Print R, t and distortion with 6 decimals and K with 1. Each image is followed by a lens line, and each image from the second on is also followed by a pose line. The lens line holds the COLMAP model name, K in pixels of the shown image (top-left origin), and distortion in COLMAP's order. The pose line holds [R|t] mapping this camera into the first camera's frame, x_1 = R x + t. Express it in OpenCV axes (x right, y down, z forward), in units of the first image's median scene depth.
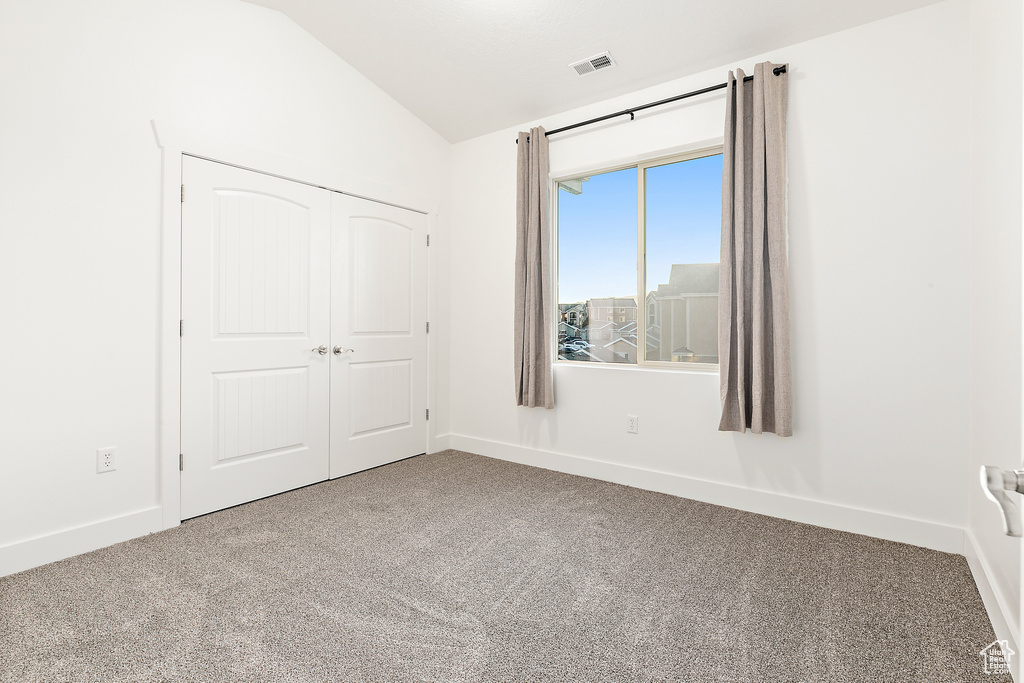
lens RADIAL K [[503.8, 0, 487.3], [0, 503.8, 323.1], [0, 0, 1]] dist [0.002964, 0.000402]
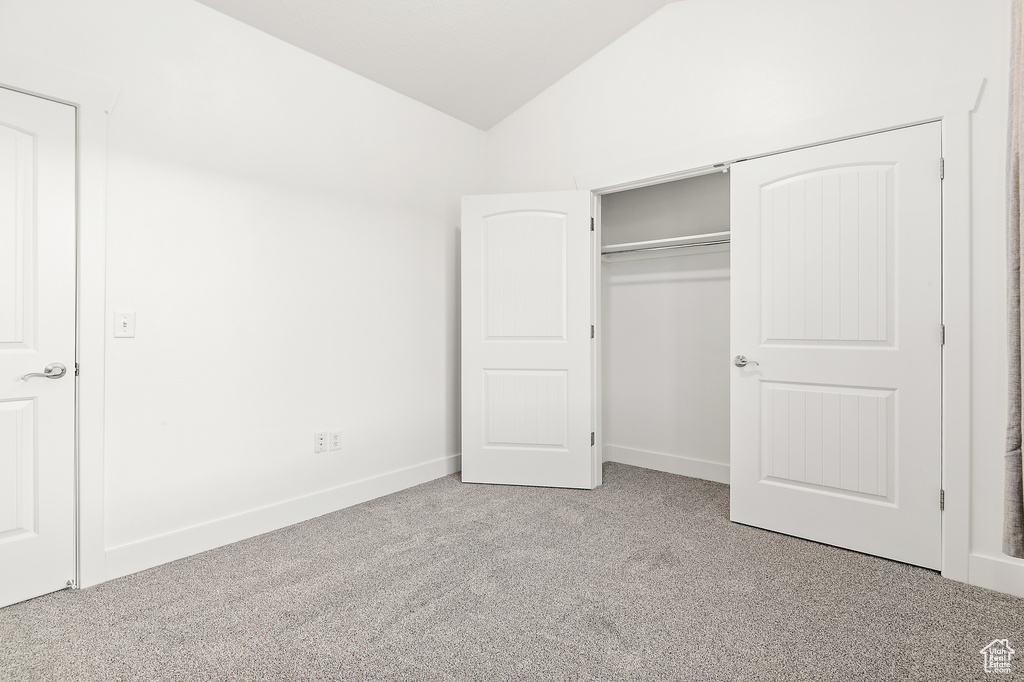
lens RADIAL K [[479.5, 0, 518.8], [0, 479.5, 328.0], [0, 0, 1]] dist [-0.002389, -0.000693]
pose [[-0.027974, 0.003683, -0.999602, 0.452990], [0.008940, 0.999954, 0.003434, -0.003884], [0.999569, -0.008841, -0.028006, 0.664536]]
